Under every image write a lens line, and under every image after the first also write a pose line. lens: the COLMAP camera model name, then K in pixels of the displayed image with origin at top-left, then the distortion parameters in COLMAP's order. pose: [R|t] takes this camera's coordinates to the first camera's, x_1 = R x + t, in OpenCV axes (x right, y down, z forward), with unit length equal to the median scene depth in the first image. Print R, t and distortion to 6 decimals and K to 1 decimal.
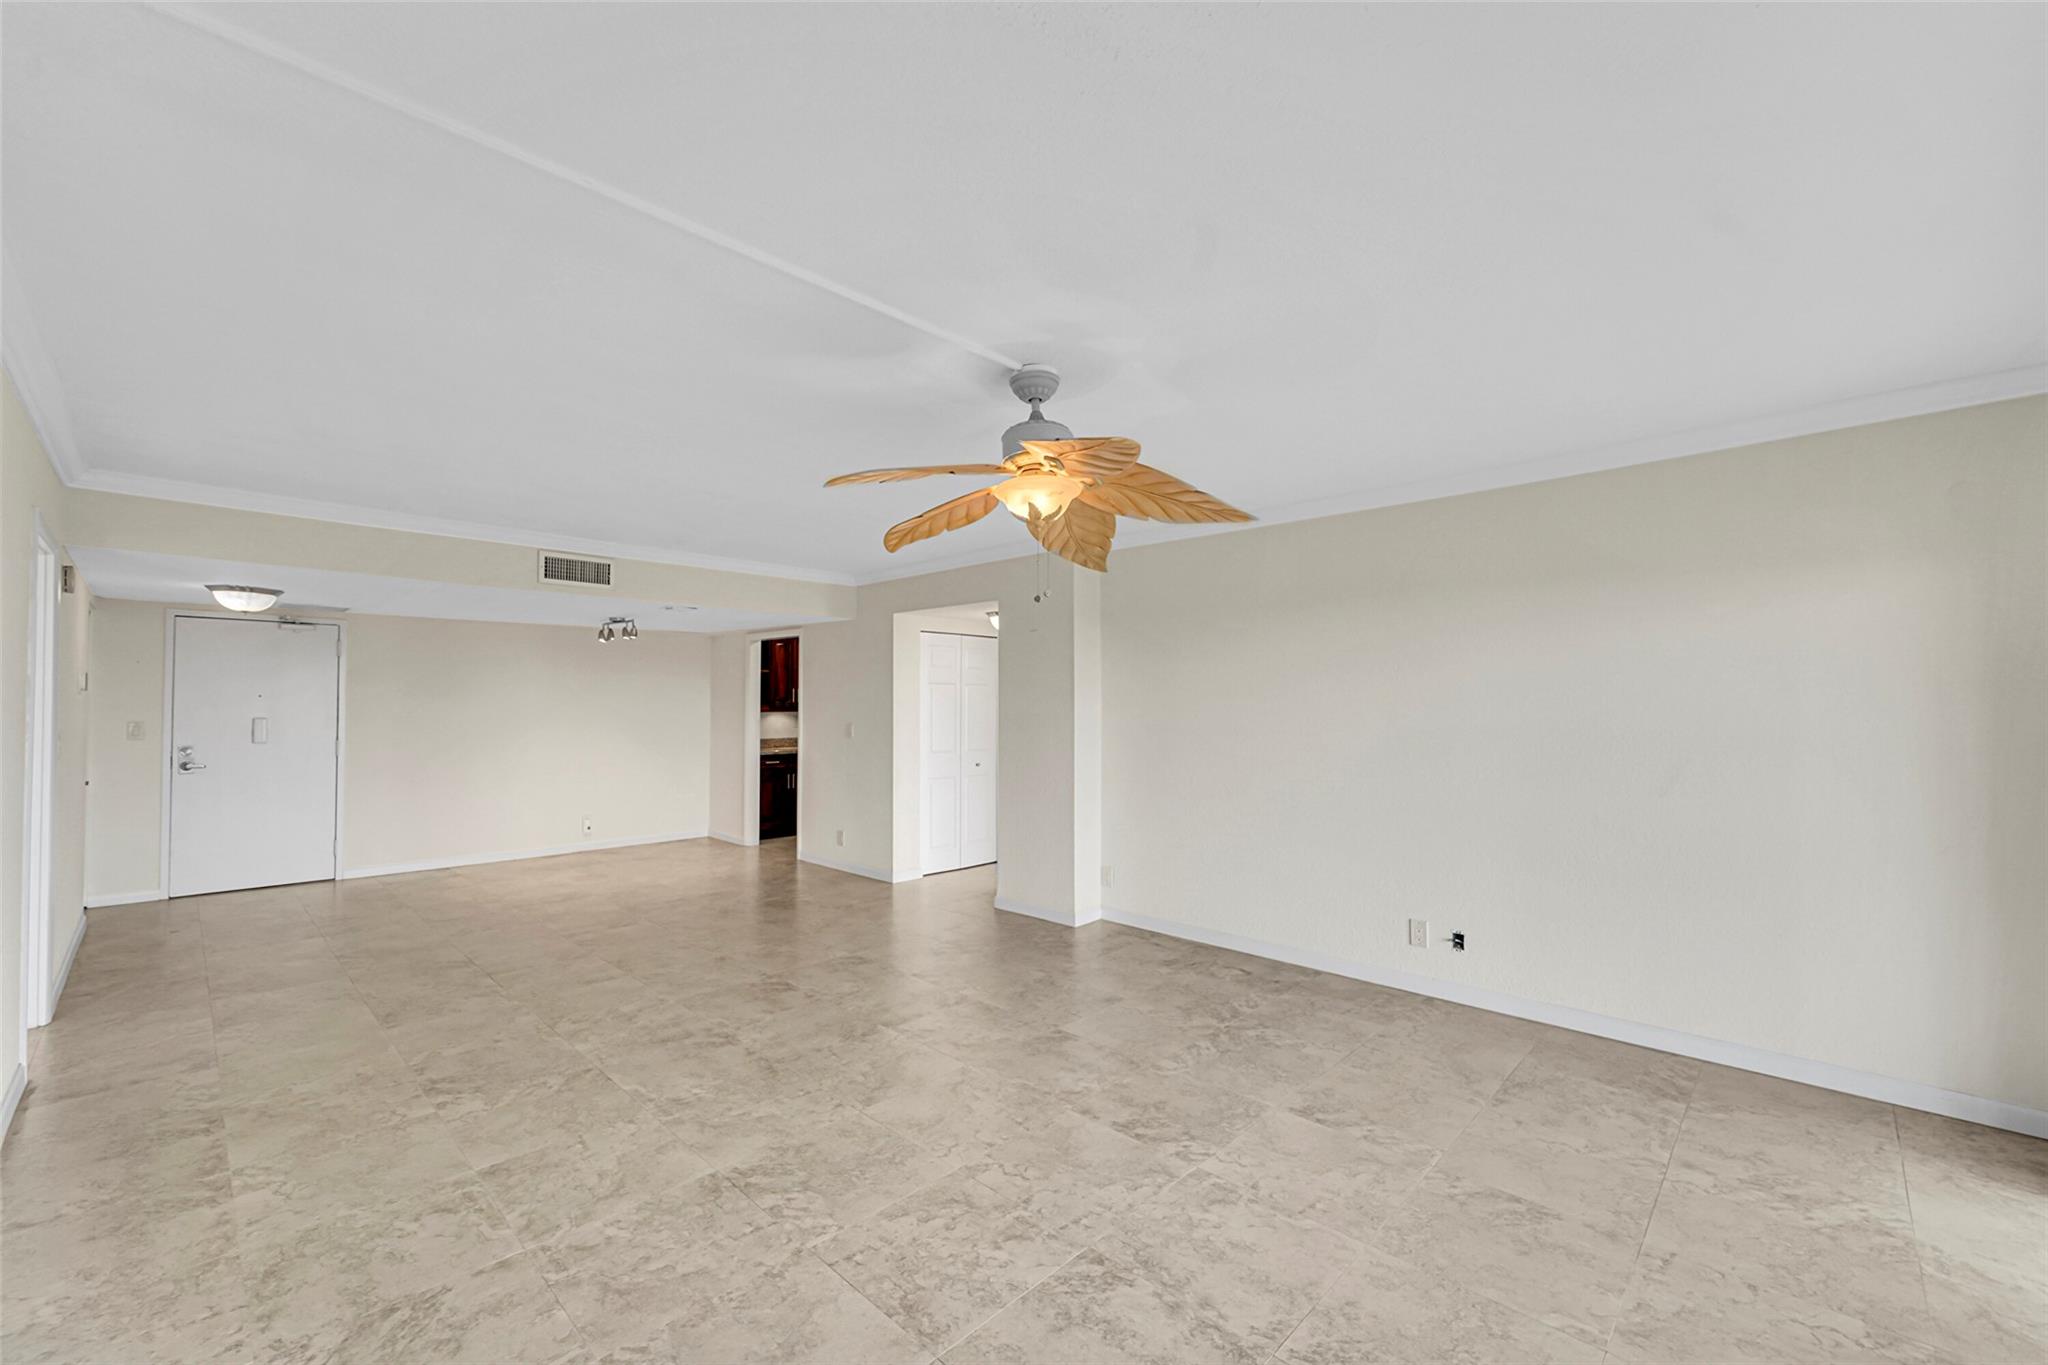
lens RADIAL K [[822.6, 0, 1019.8], [0, 822.6, 688.5], [0, 0, 1]] dist [0.001064, -0.000145]
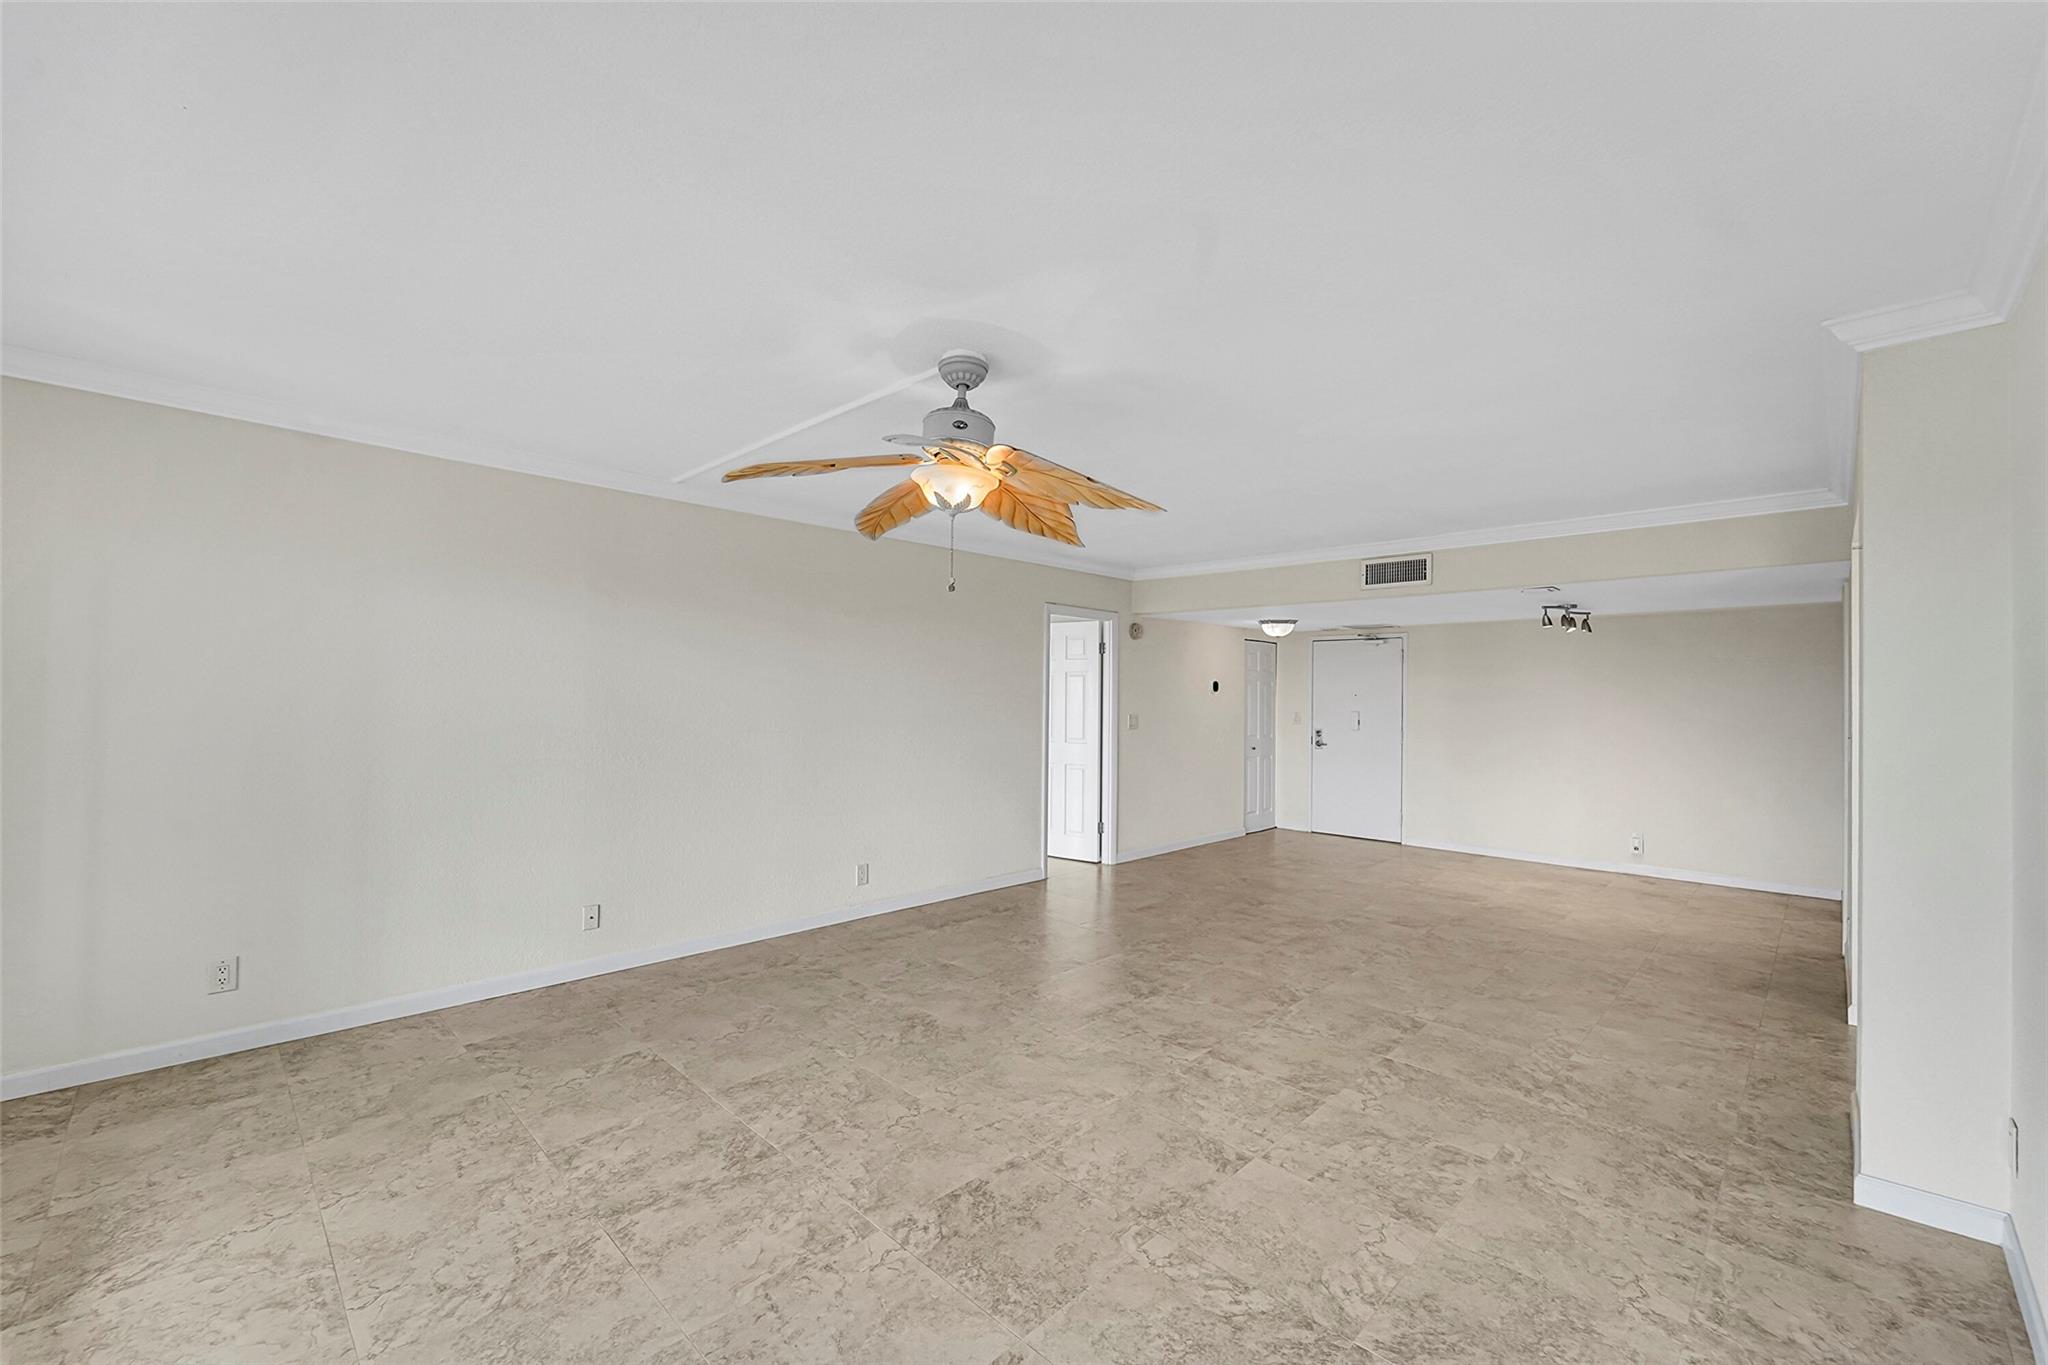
lens RADIAL K [[822.6, 0, 1019.8], [0, 822.6, 688.5], [0, 0, 1]] dist [0.001064, -0.000145]
pose [[-0.007467, -0.014007, -0.999874, 0.889960], [0.009453, 0.999856, -0.014077, 0.023811], [0.999927, -0.009557, -0.007334, 0.951781]]
